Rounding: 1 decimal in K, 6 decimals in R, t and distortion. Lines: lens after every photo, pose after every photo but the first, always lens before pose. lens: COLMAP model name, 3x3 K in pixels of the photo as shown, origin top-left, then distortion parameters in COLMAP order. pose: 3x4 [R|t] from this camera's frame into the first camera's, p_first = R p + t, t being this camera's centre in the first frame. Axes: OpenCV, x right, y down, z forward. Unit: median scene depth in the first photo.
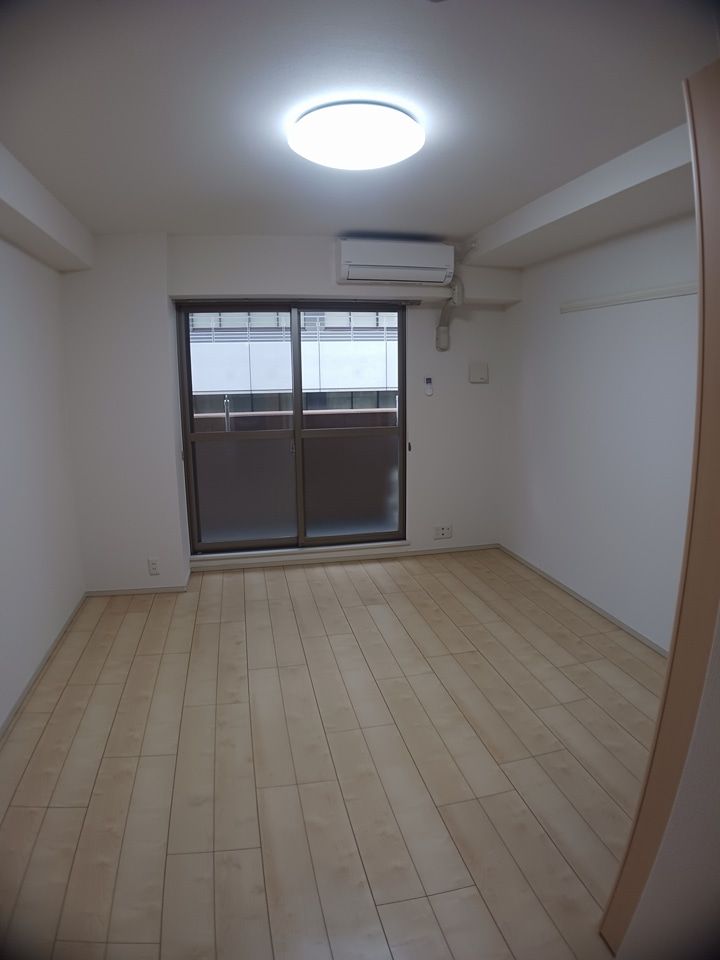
lens RADIAL K [[583.3, 0, 360.0], [0, 583.3, 480.0], [0, 0, 1]] dist [-0.172874, 0.002784]
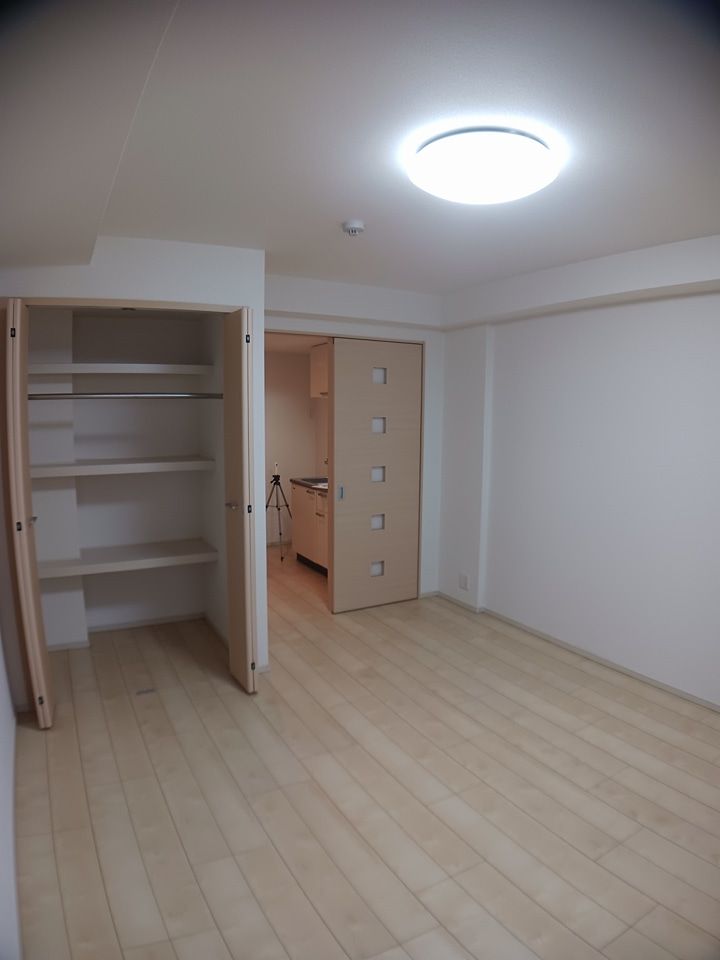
lens RADIAL K [[583.3, 0, 360.0], [0, 583.3, 480.0], [0, 0, 1]] dist [-0.172874, 0.002784]
pose [[-0.956221, 0.032958, -0.290784, 0.425120], [-0.054759, 0.955937, 0.288420, -0.342600], [0.287477, 0.291716, -0.912282, 1.706529]]
